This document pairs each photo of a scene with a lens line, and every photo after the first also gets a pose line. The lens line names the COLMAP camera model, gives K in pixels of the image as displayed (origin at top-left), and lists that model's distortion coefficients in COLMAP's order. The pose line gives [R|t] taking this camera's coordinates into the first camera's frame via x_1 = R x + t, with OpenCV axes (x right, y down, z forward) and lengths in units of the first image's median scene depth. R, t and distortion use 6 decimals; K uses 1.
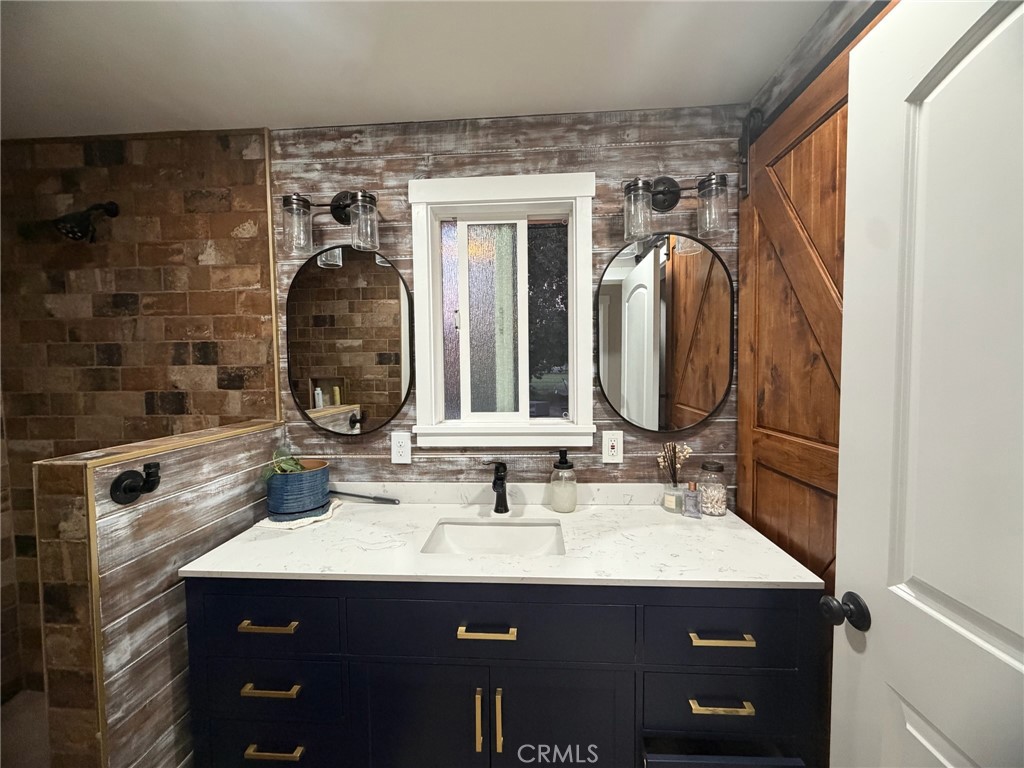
lens RADIAL K [[407.6, 0, 509.0], [0, 407.6, 384.0], [0, 0, 1]] dist [-0.001755, 0.000202]
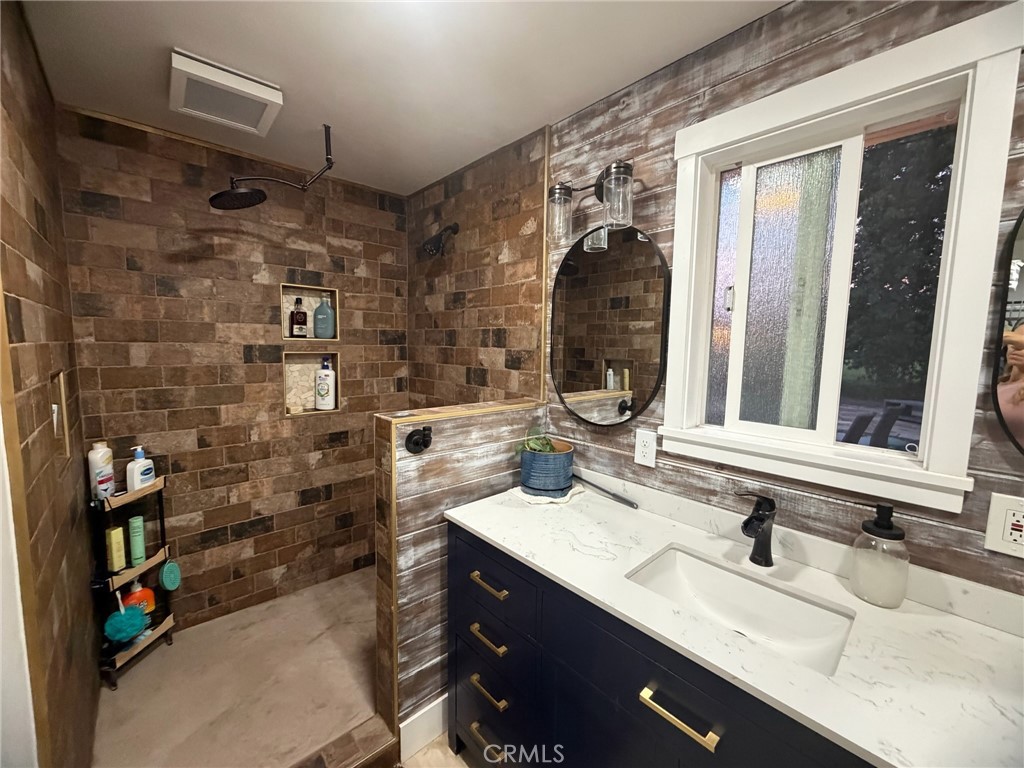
lens RADIAL K [[407.6, 0, 509.0], [0, 407.6, 384.0], [0, 0, 1]] dist [-0.001755, 0.000202]
pose [[0.717977, 0.092100, -0.689946, 0.124579], [-0.053551, 0.995579, 0.077172, -0.035806], [0.694003, -0.018461, 0.719735, 0.157384]]
